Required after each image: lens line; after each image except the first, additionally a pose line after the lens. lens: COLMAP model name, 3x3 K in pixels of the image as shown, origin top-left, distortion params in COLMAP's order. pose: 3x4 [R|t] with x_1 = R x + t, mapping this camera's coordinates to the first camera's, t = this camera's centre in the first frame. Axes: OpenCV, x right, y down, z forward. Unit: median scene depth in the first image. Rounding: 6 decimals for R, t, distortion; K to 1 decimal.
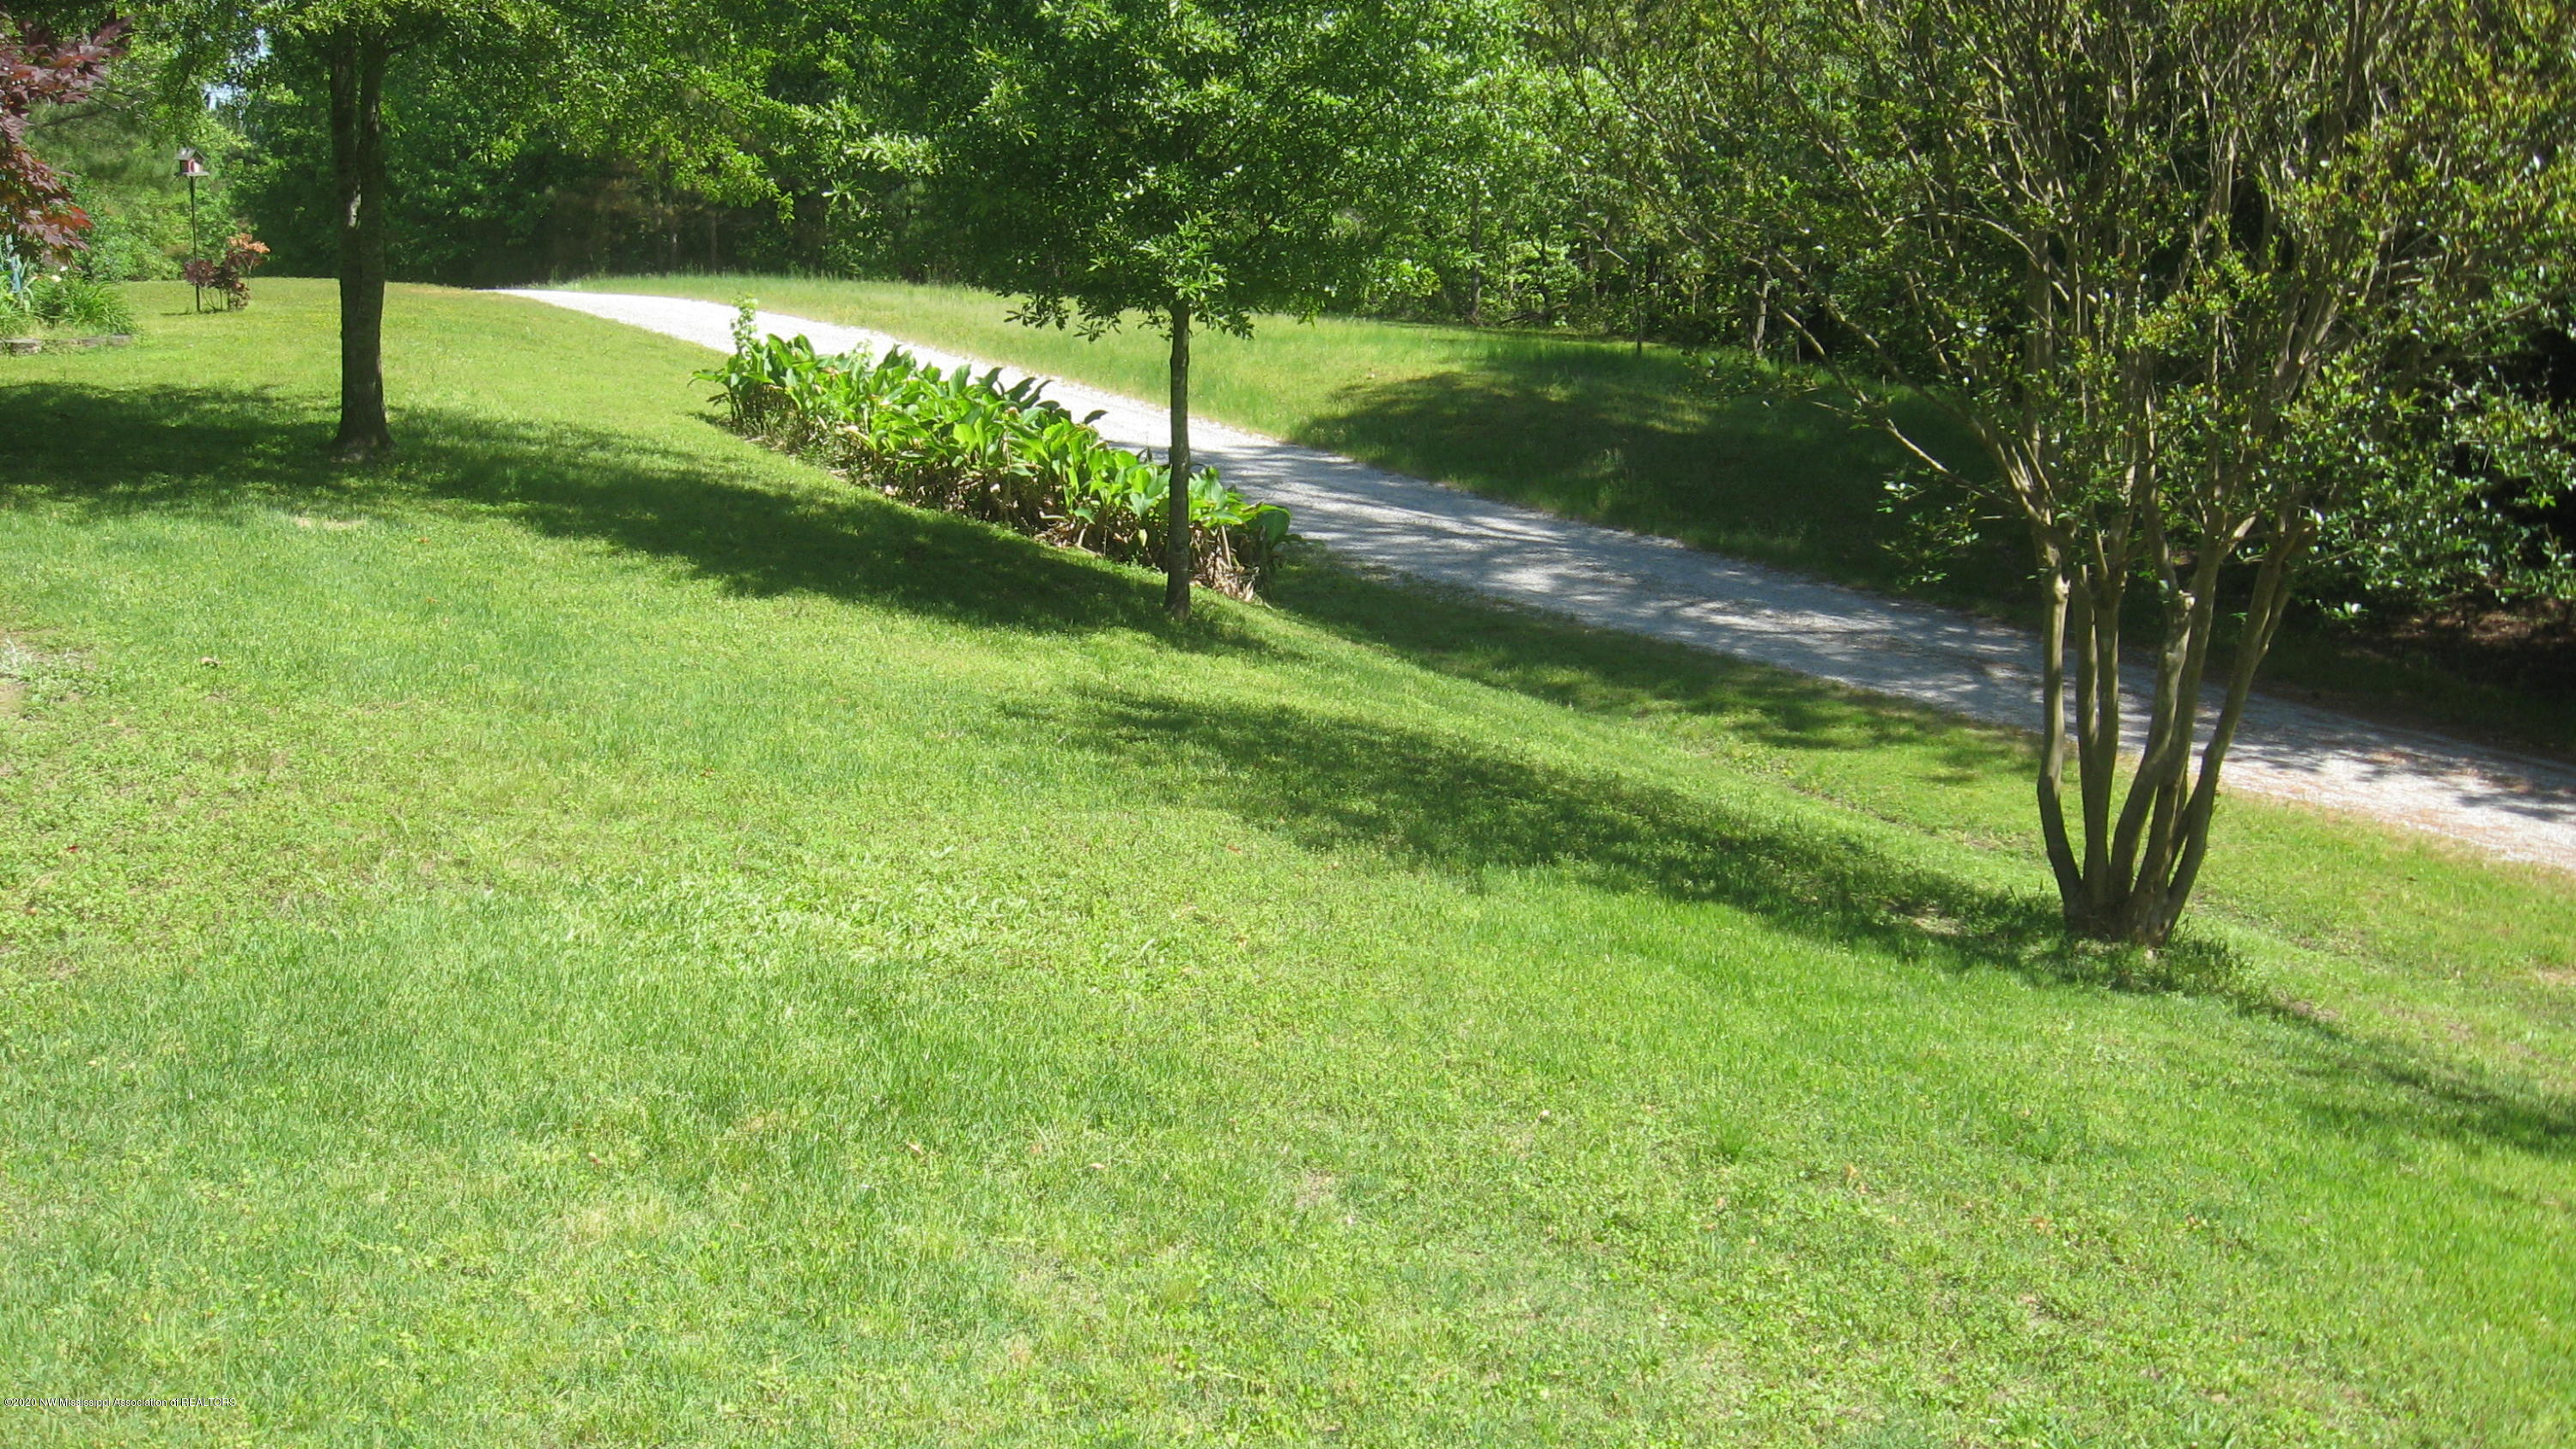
lens RADIAL K [[2852.0, 0, 1297.0], [0, 2852.0, 716.6], [0, 0, 1]] dist [-0.087635, 0.000000]
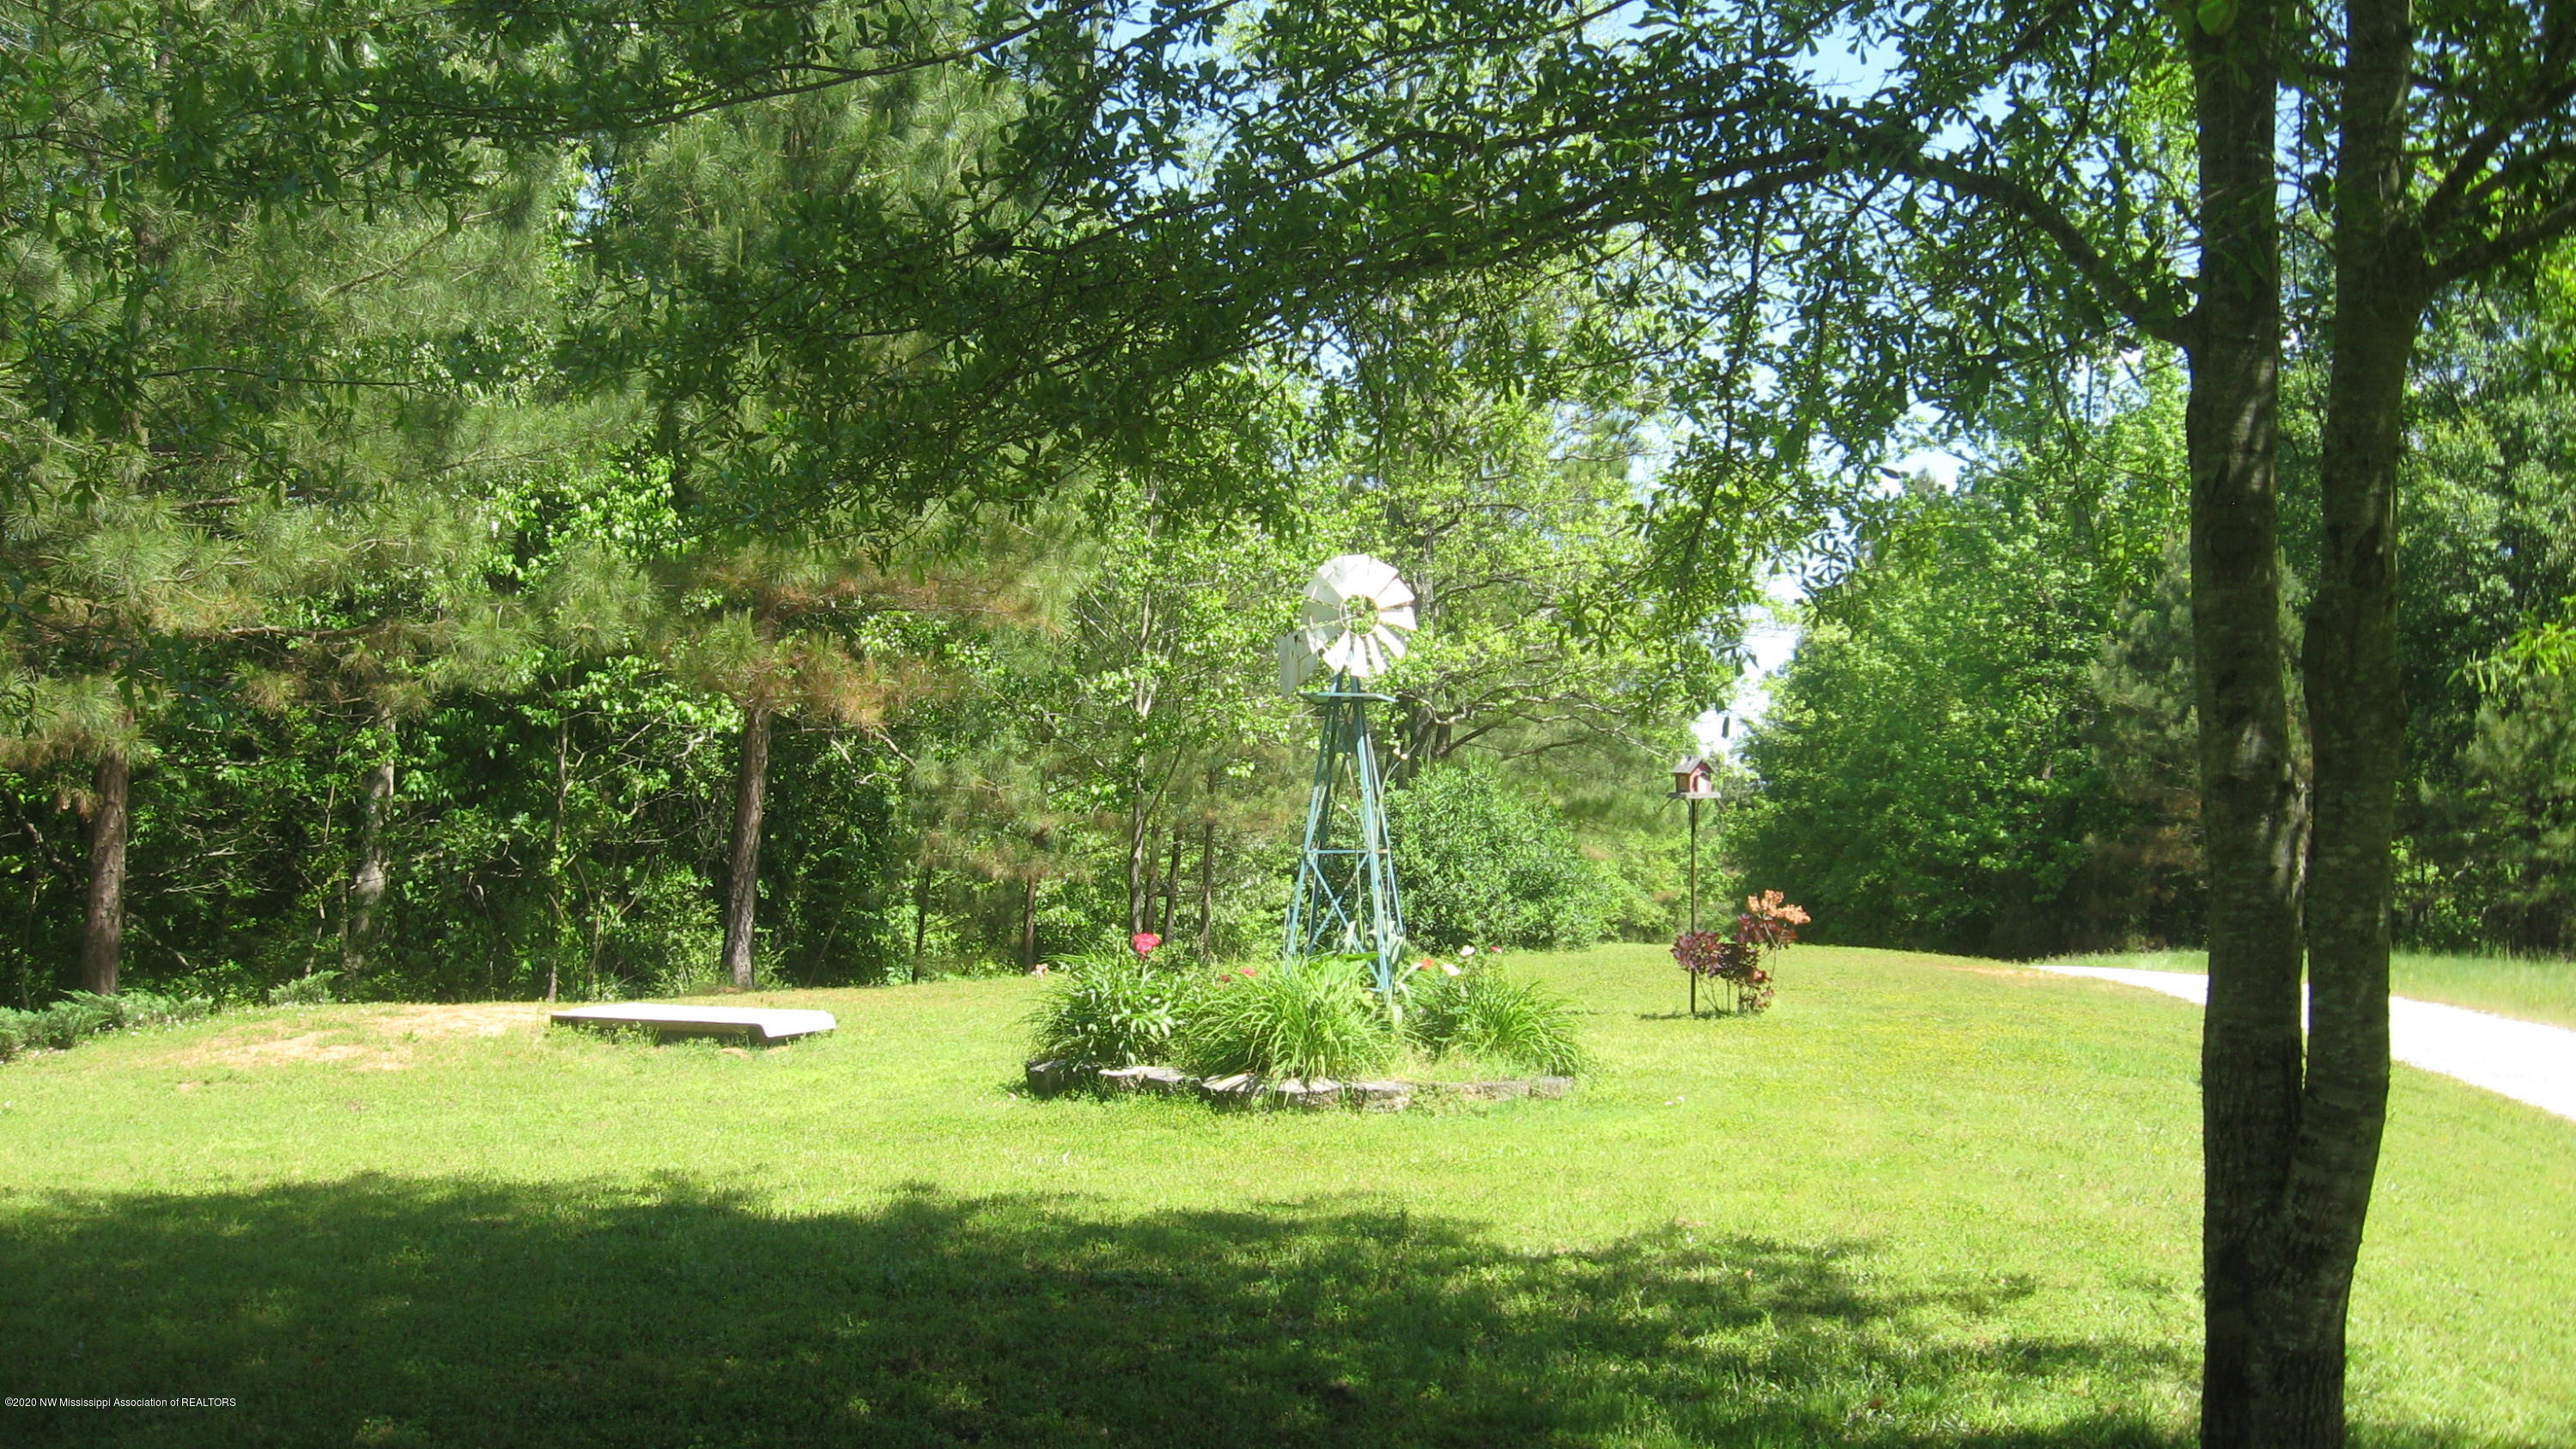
lens RADIAL K [[2852.0, 0, 1291.7], [0, 2852.0, 726.7], [0, 0, 1]] dist [-0.087635, 0.000000]
pose [[0.874798, -0.016202, -0.484216, -0.061906], [-0.092177, 0.975619, -0.199174, -0.027610], [0.475638, 0.218870, 0.851977, 0.154814]]
